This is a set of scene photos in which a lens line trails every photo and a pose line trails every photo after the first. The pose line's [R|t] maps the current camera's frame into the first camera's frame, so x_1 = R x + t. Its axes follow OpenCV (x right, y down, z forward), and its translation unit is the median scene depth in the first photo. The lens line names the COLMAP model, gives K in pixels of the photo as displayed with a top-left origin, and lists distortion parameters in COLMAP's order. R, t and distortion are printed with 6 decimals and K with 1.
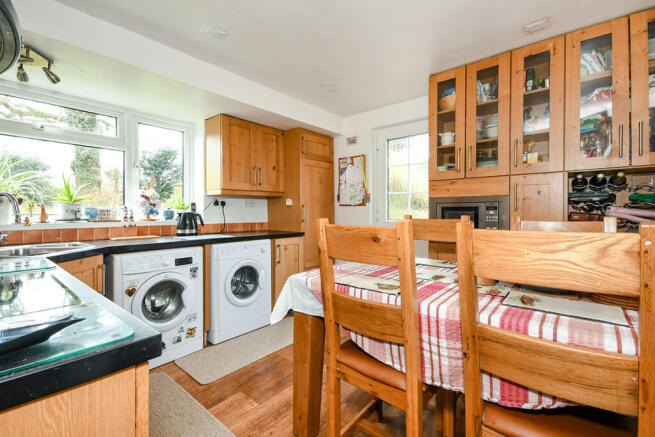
lens RADIAL K [[286.3, 0, 327.5], [0, 286.3, 218.5], [0, 0, 1]] dist [-0.000200, 0.000087]
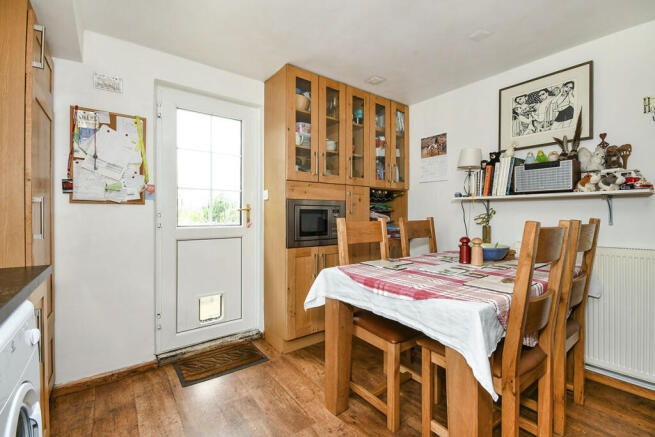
lens RADIAL K [[286.3, 0, 327.5], [0, 286.3, 218.5], [0, 0, 1]] dist [-0.000200, 0.000087]
pose [[0.223294, -0.029333, 0.974310, -0.368598], [0.014120, 0.999540, 0.026856, -0.024808], [-0.974649, 0.007761, 0.223606, 0.495374]]
